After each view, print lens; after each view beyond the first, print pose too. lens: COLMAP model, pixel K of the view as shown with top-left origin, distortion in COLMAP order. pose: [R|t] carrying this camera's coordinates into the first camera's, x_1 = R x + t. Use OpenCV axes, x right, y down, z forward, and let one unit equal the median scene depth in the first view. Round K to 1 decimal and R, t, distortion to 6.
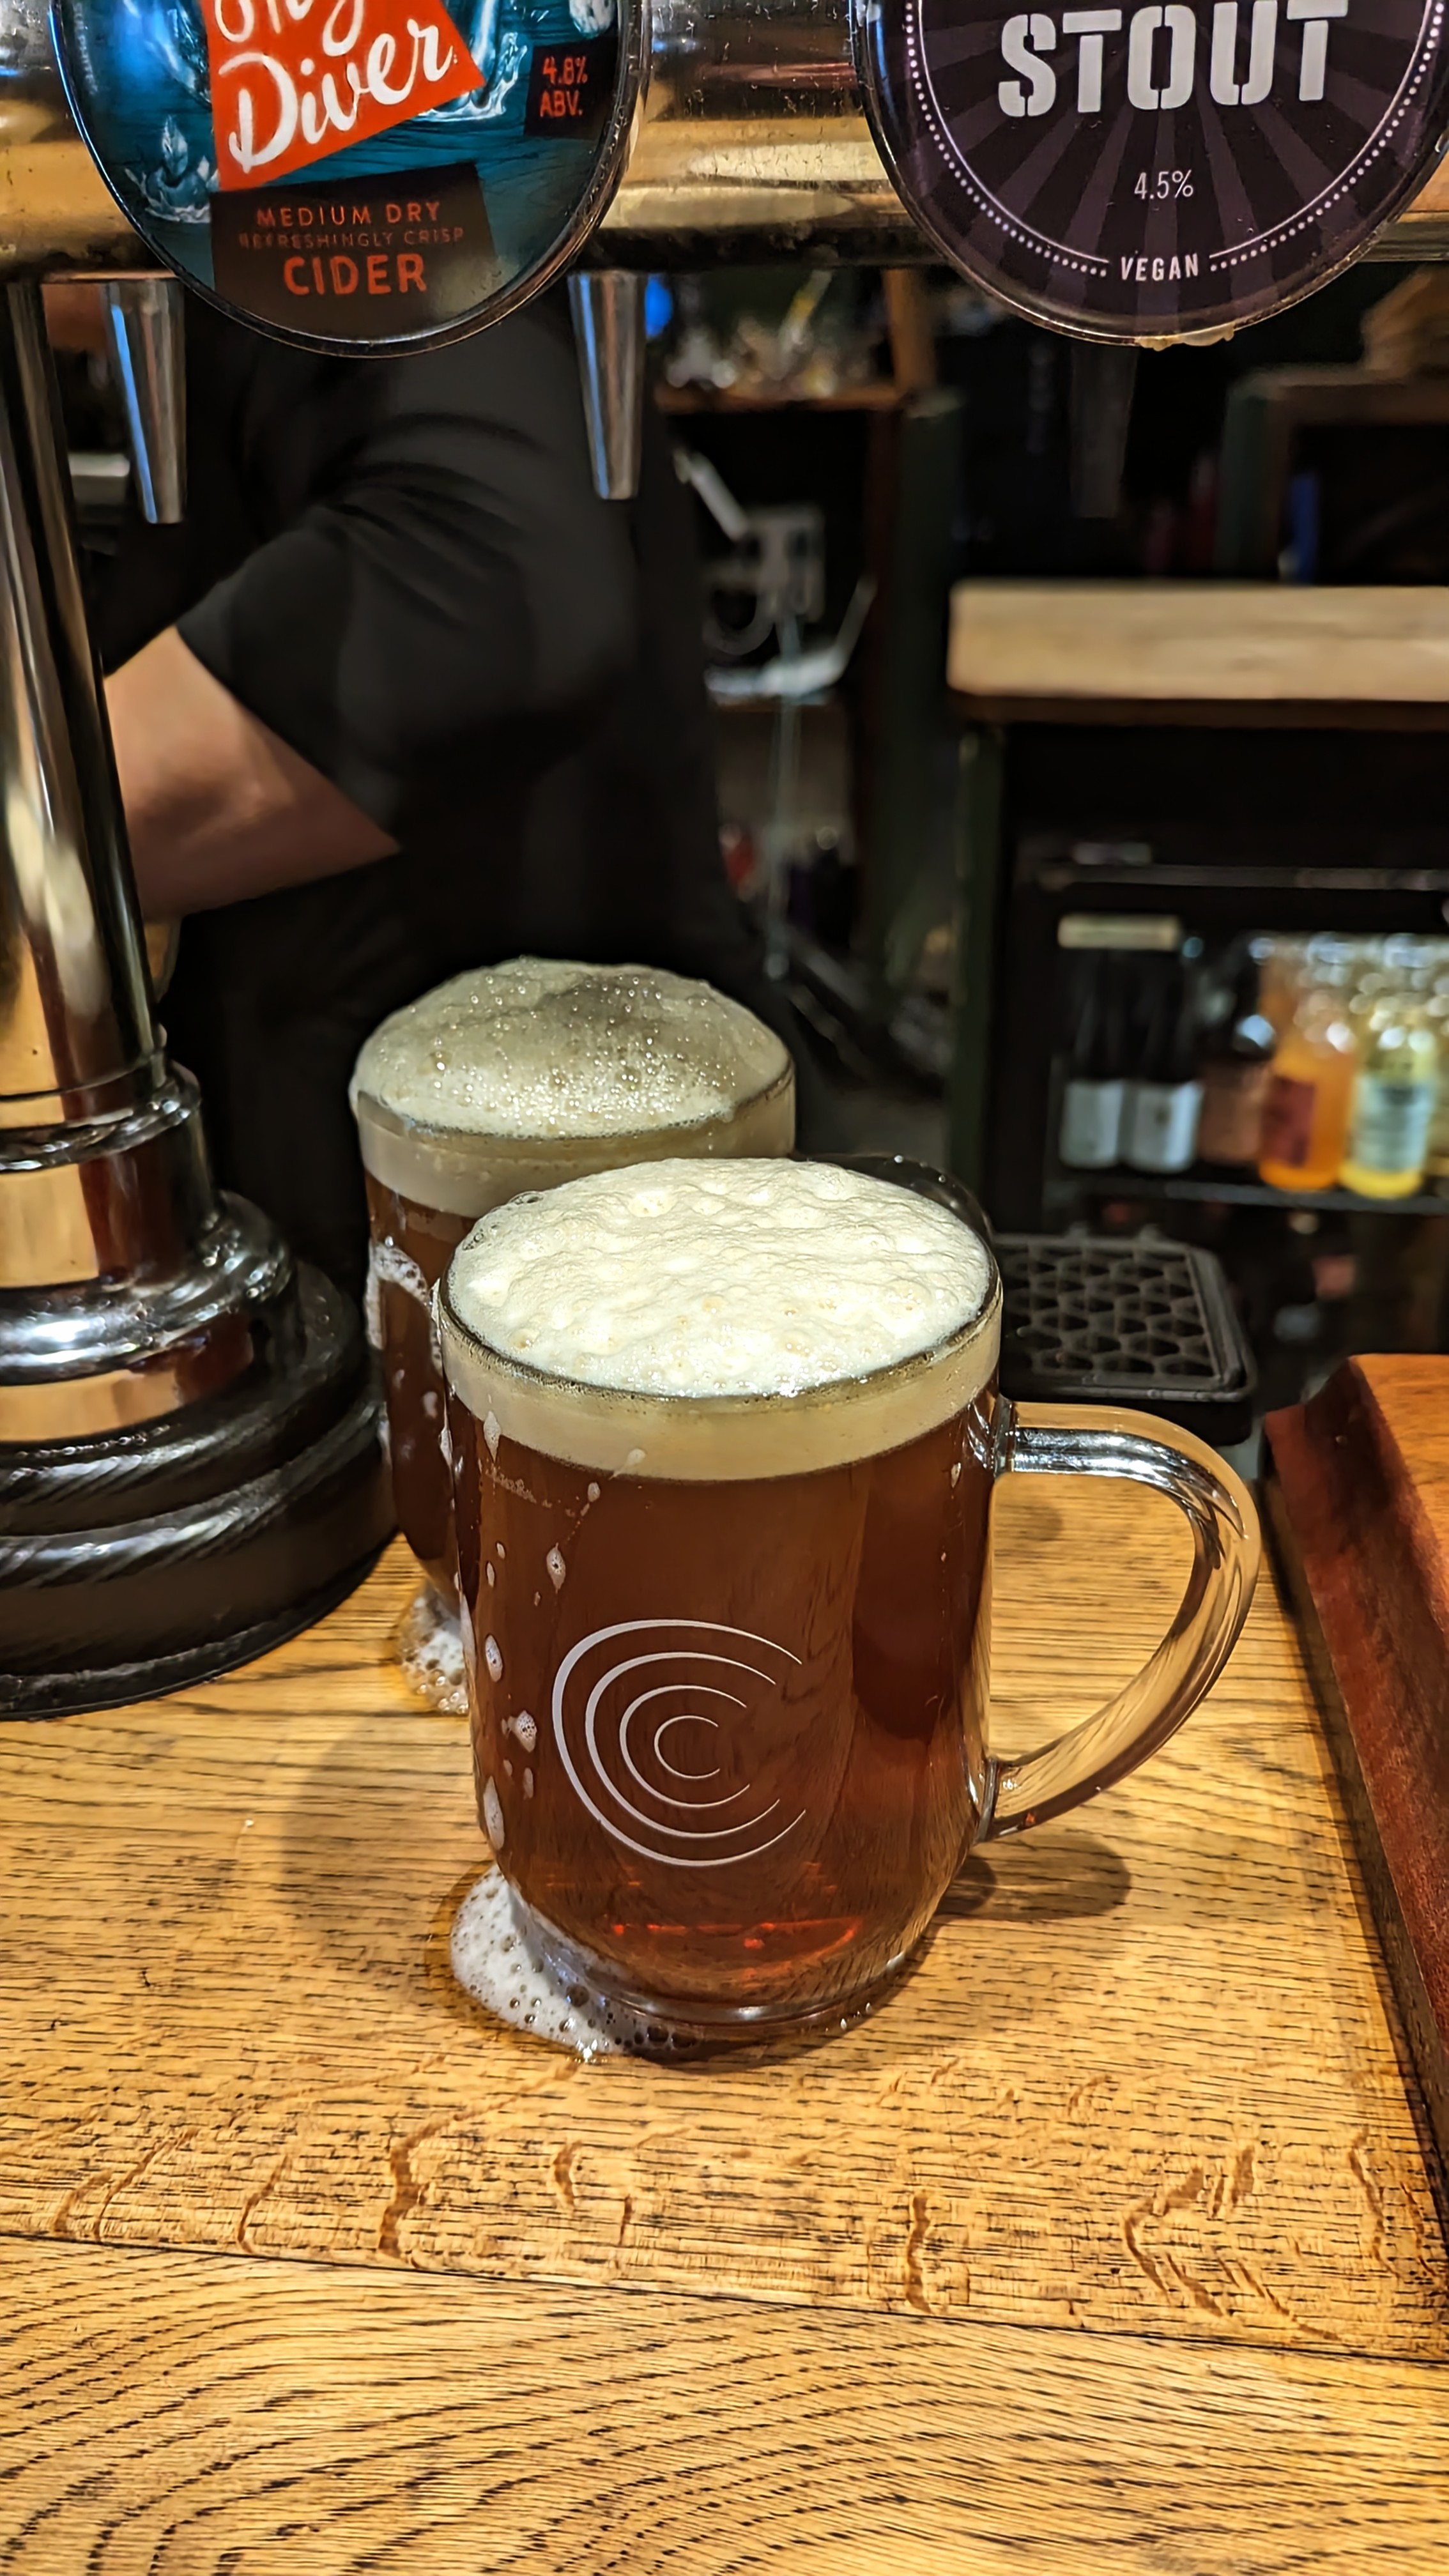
lens RADIAL K [[1933.3, 0, 761.8], [0, 1933.3, 1302.5], [0, 0, 1]] dist [0.004733, -0.035925]
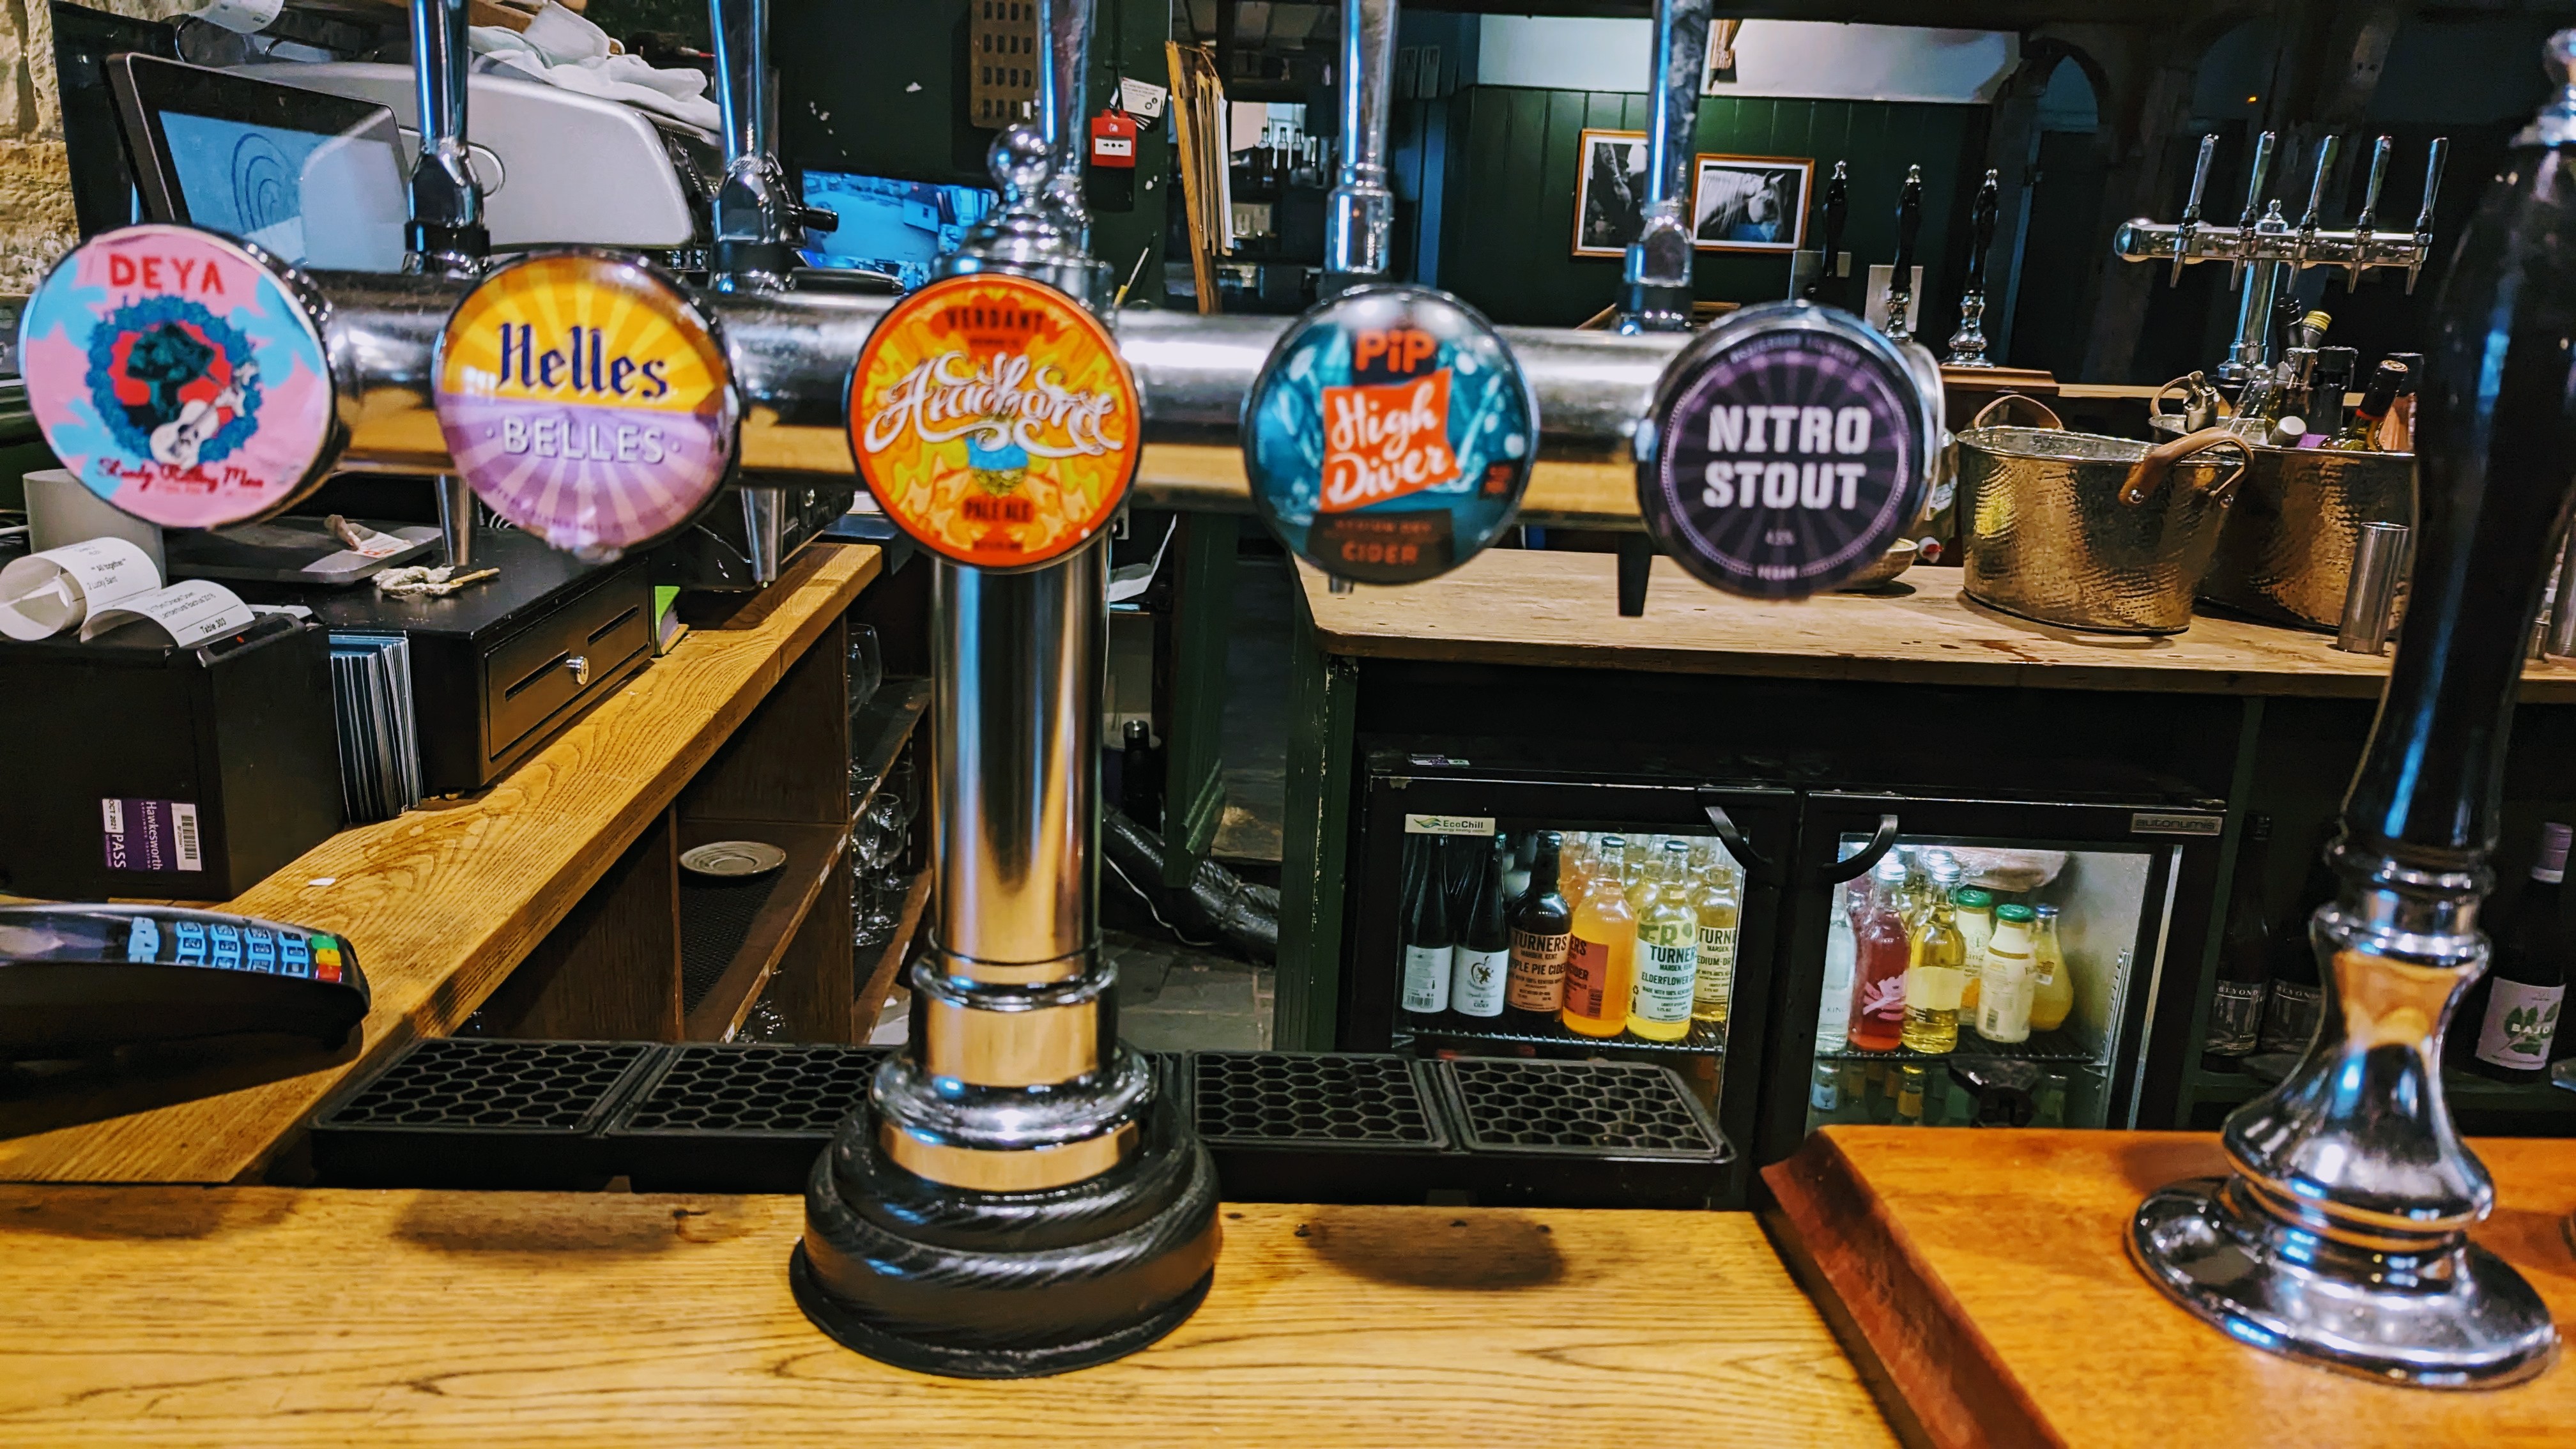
lens RADIAL K [[1860.5, 0, 1288.0], [0, 1860.5, 724.5], [0, 0, 1]] dist [0.031290, -0.005085]
pose [[0.987181, 0.021548, 0.158145, -0.408663], [0.014826, 0.974180, -0.225287, 0.047781], [-0.158917, 0.224744, 0.961372, -0.532913]]
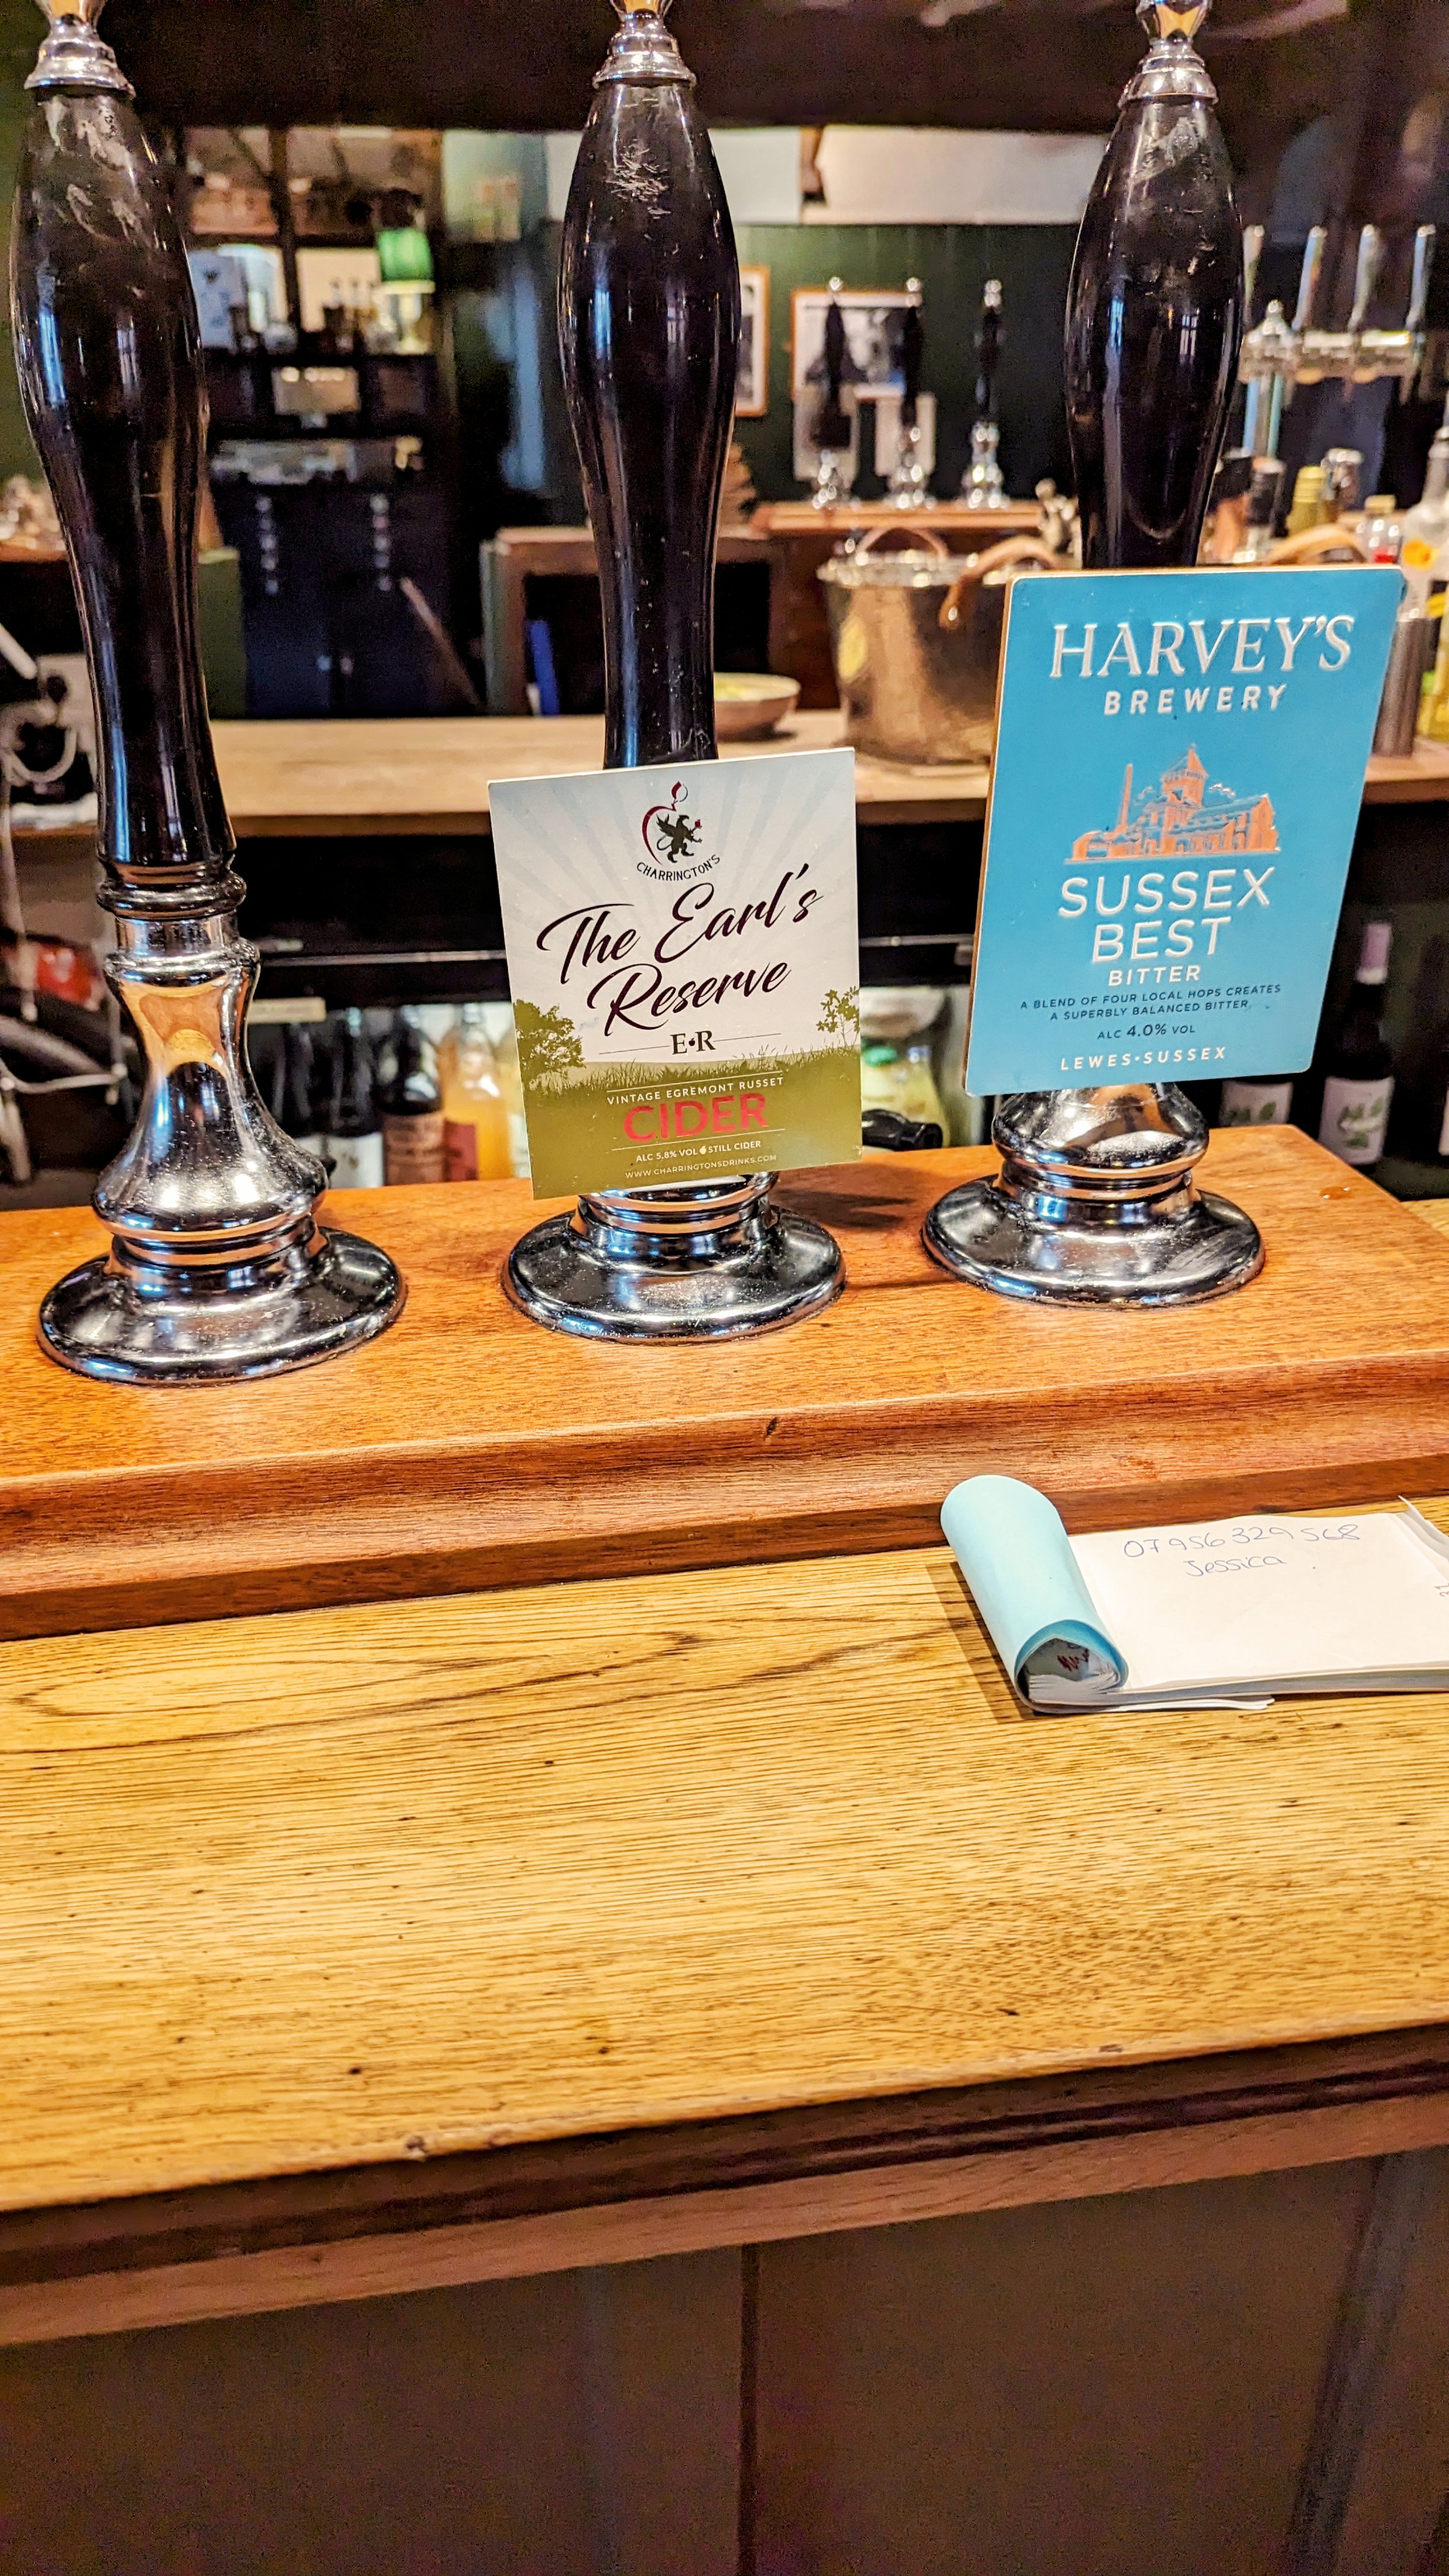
lens RADIAL K [[1860.5, 0, 724.5], [0, 1860.5, 1288.0], [0, 0, 1]] dist [0.031290, -0.005085]
pose [[0.962695, -0.099298, 0.251710, 0.542493], [0.113071, 0.992748, -0.040821, 0.220255], [-0.245831, 0.067760, 0.966941, -0.664385]]
